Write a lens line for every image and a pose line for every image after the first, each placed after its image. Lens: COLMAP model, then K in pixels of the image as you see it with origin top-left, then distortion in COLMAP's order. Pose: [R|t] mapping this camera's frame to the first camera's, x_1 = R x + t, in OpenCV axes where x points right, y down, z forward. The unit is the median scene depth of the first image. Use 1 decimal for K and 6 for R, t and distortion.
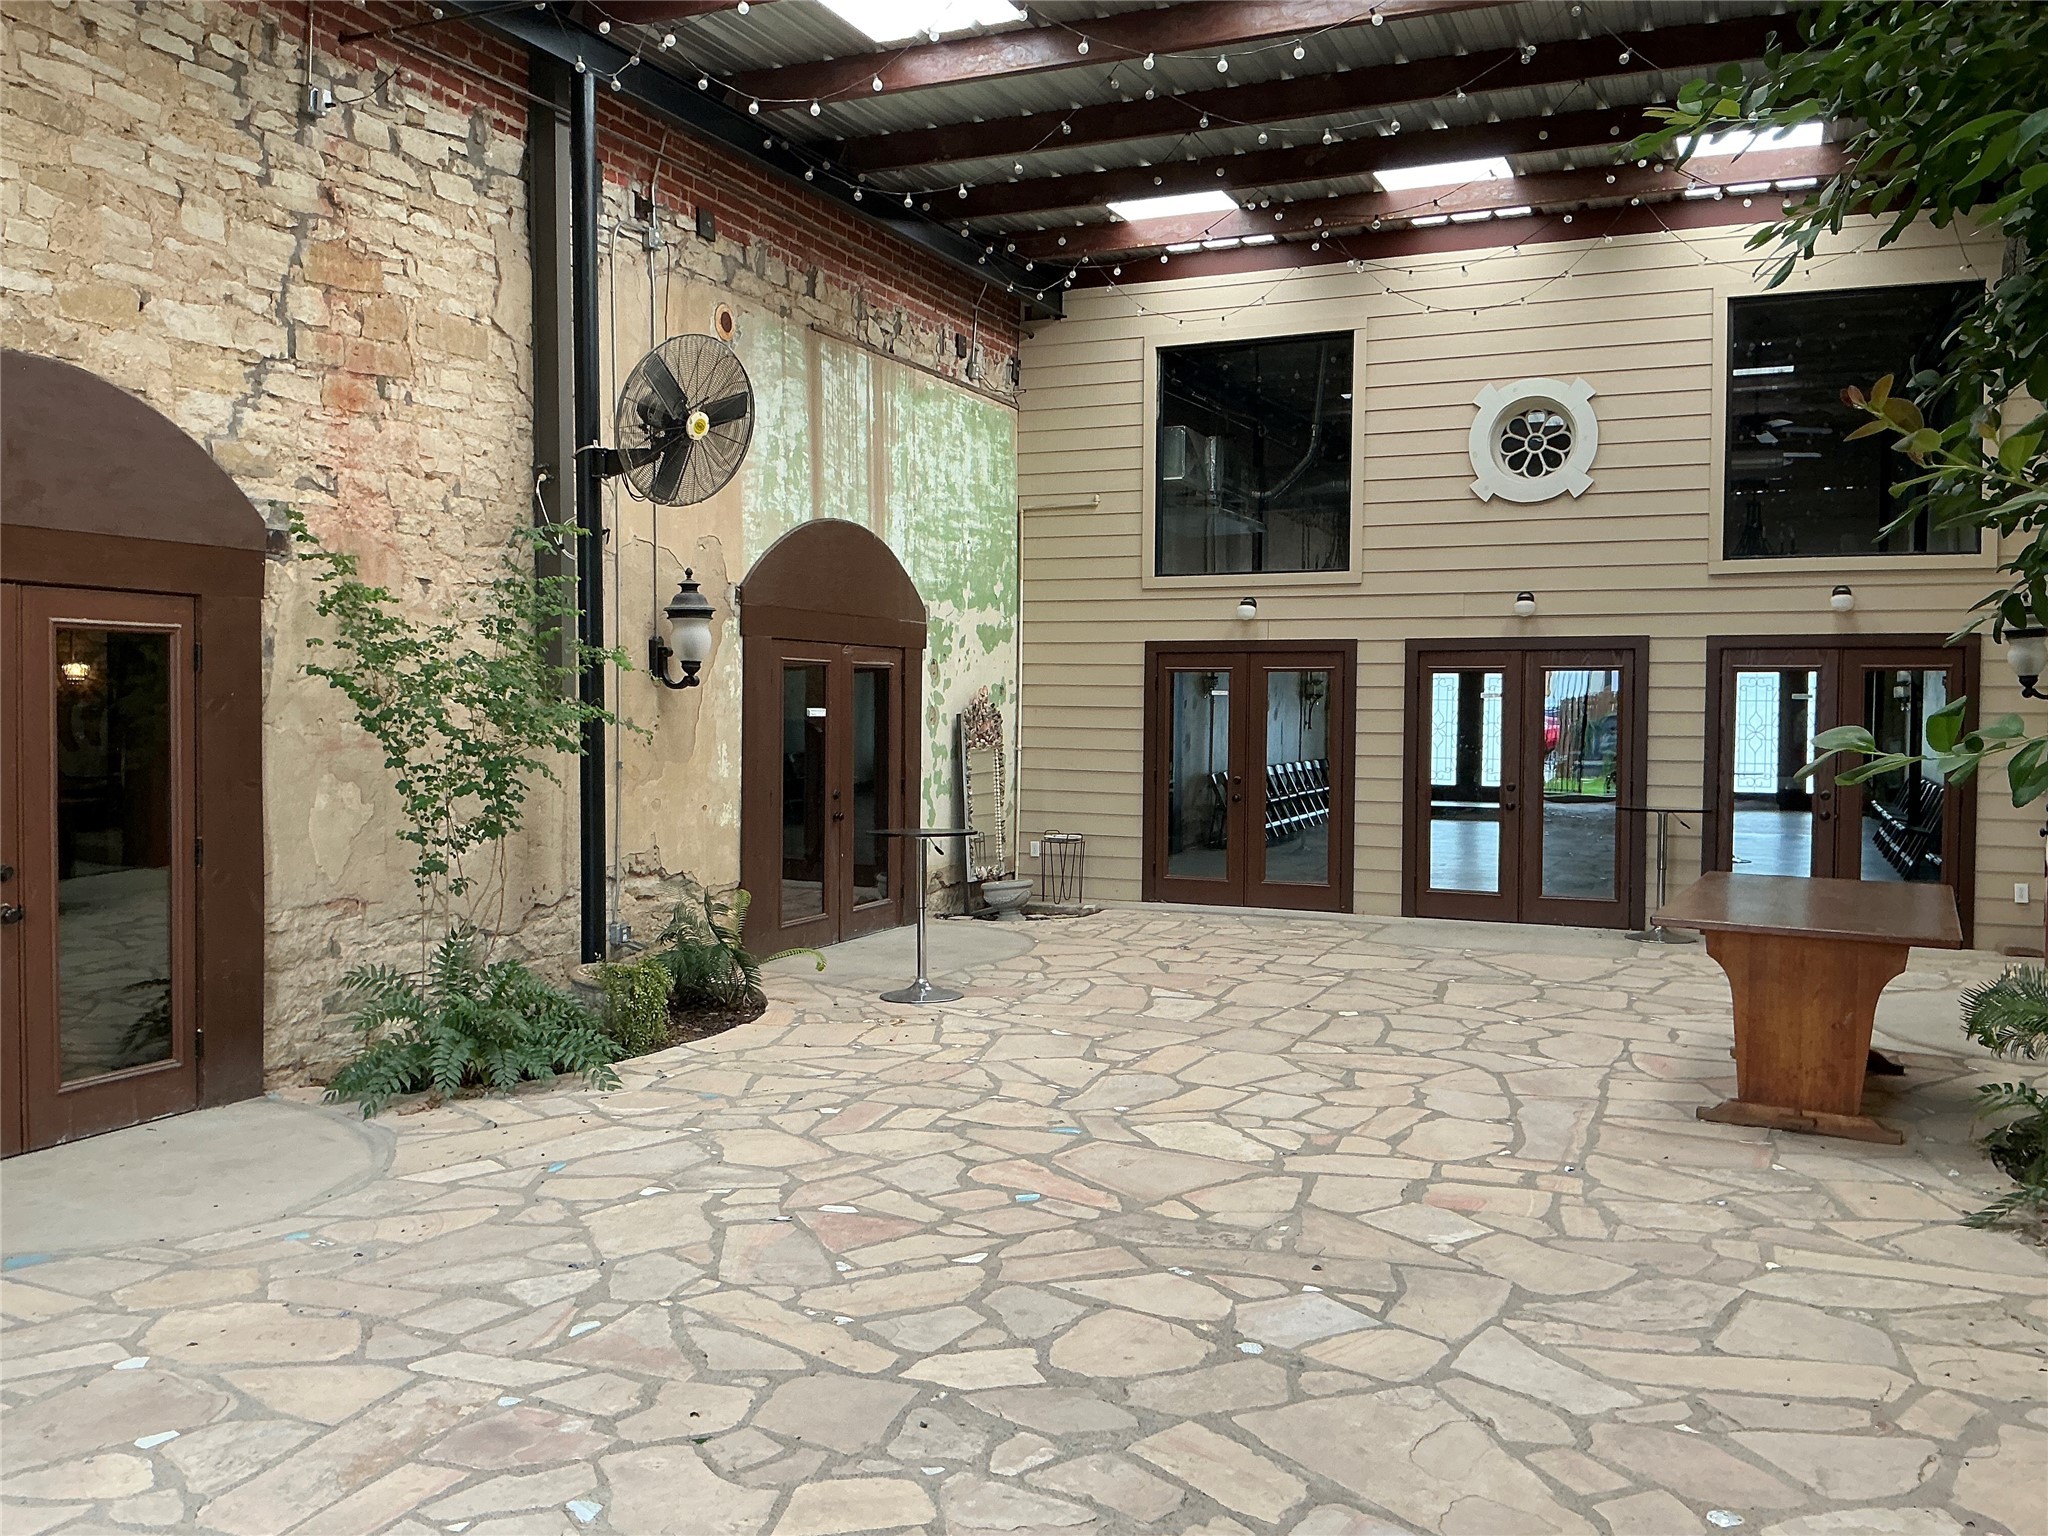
lens RADIAL K [[1695.8, 0, 1032.5], [0, 1695.8, 757.1], [0, 0, 1]] dist [0.122750, -0.229293]
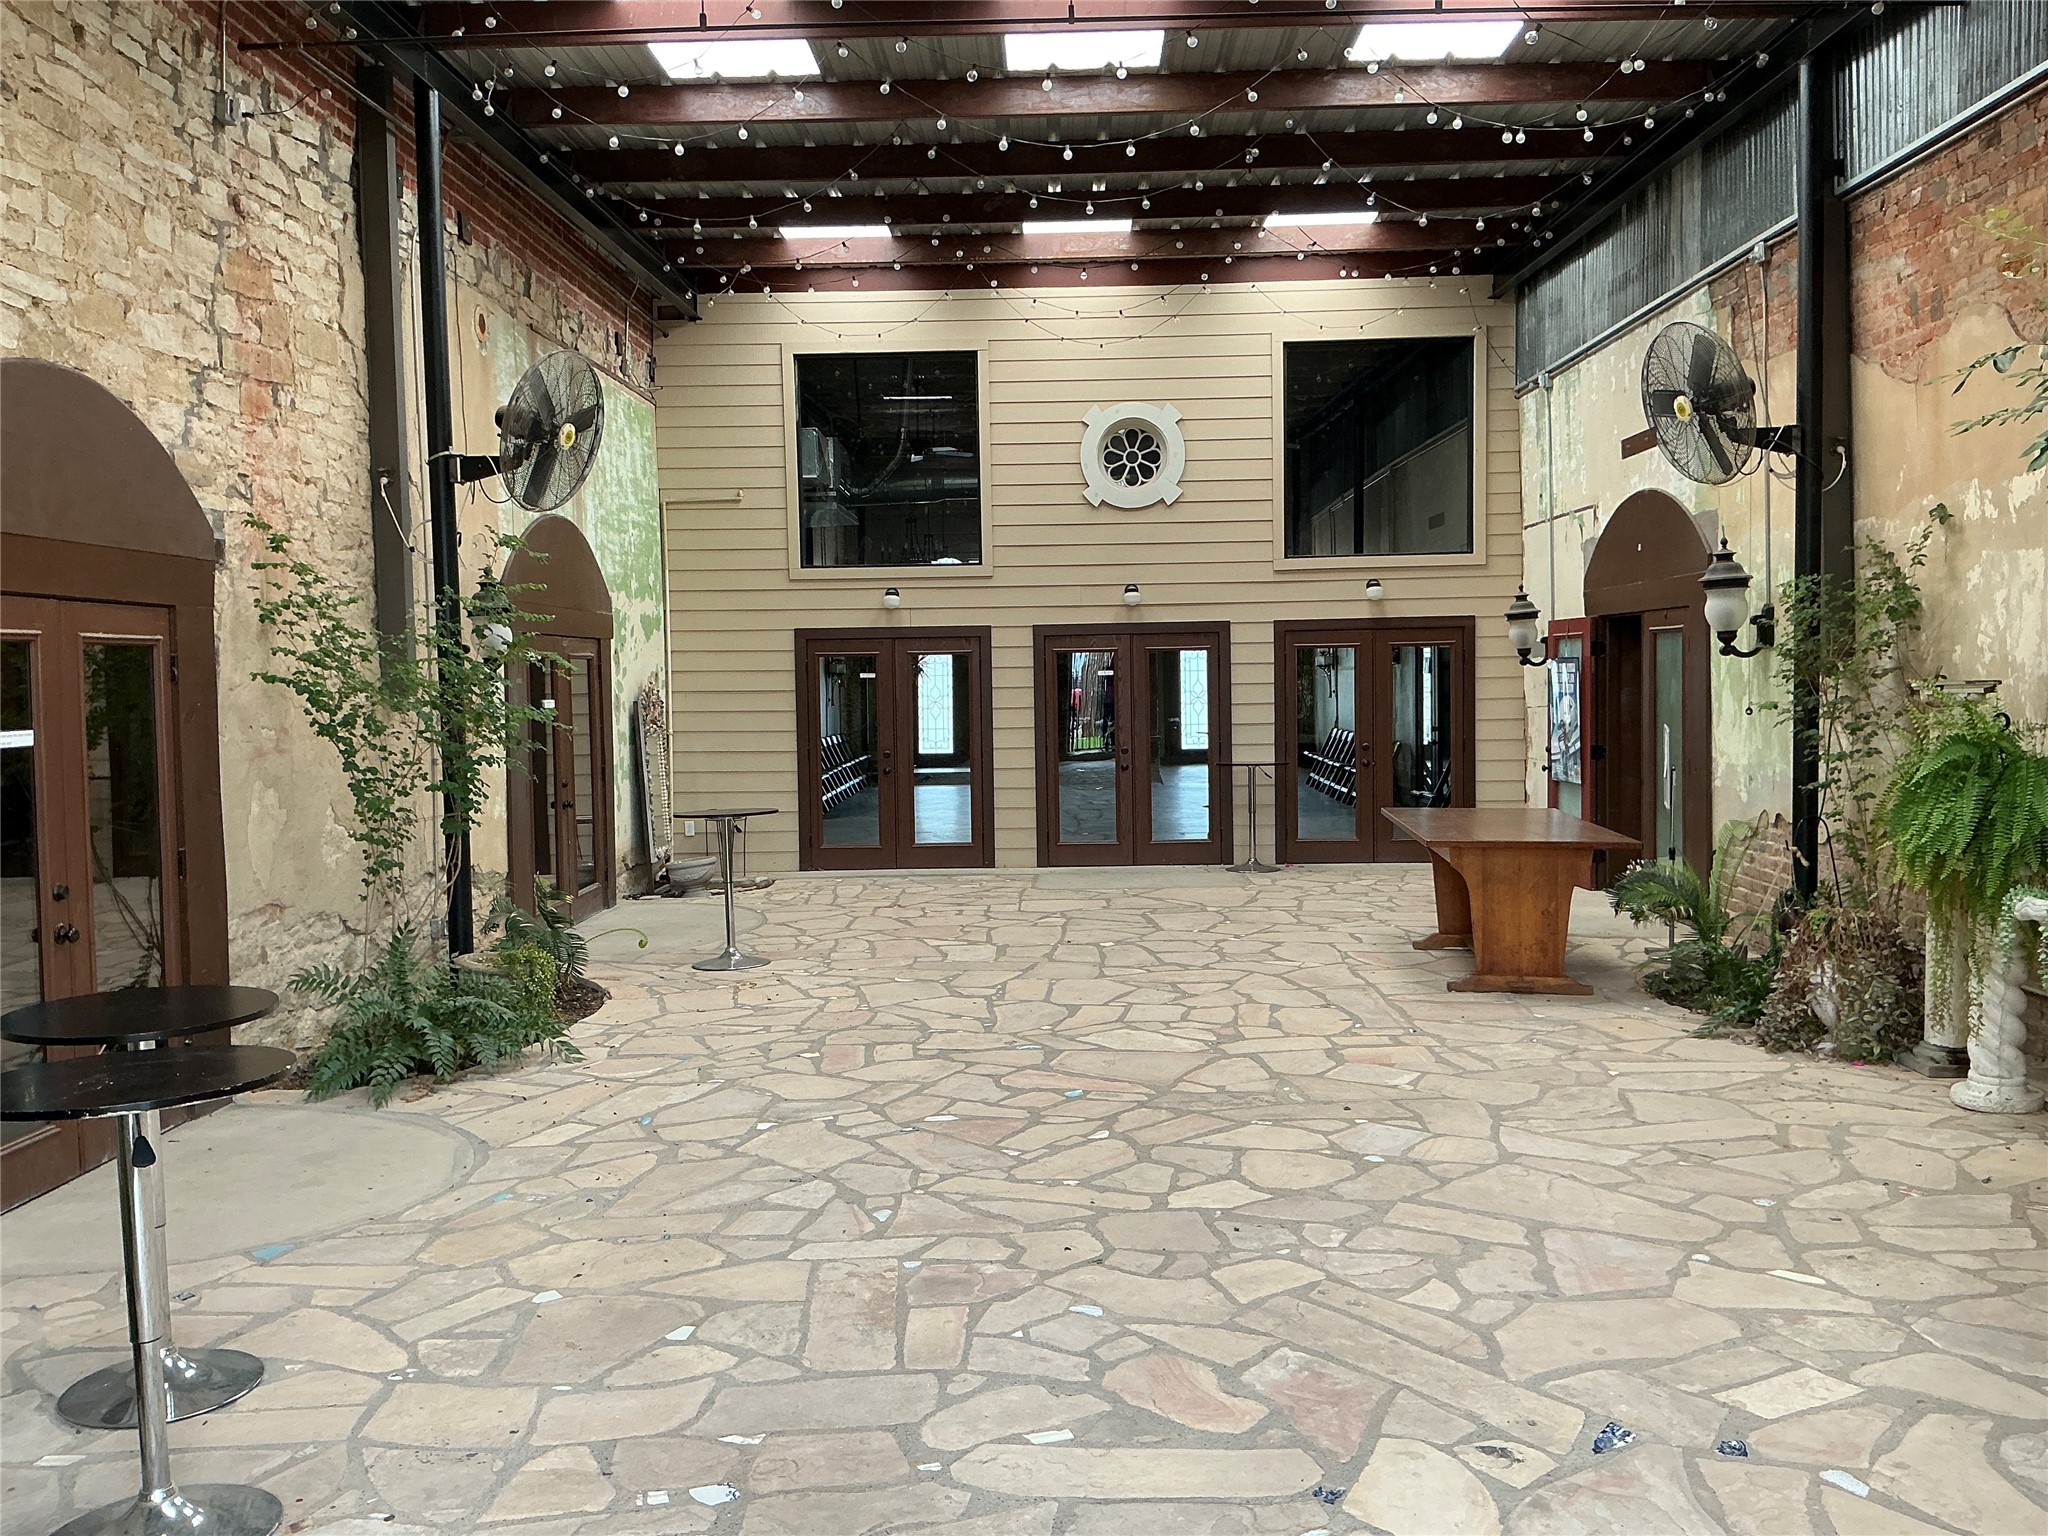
lens RADIAL K [[1695.8, 0, 1023.3], [0, 1695.8, 755.9], [0, 0, 1]] dist [0.122750, -0.229293]
pose [[0.930266, -0.039967, 0.364703, -0.361654], [0.034569, 0.999175, 0.021321, -0.010586], [-0.365254, -0.007227, 0.930880, -0.100980]]
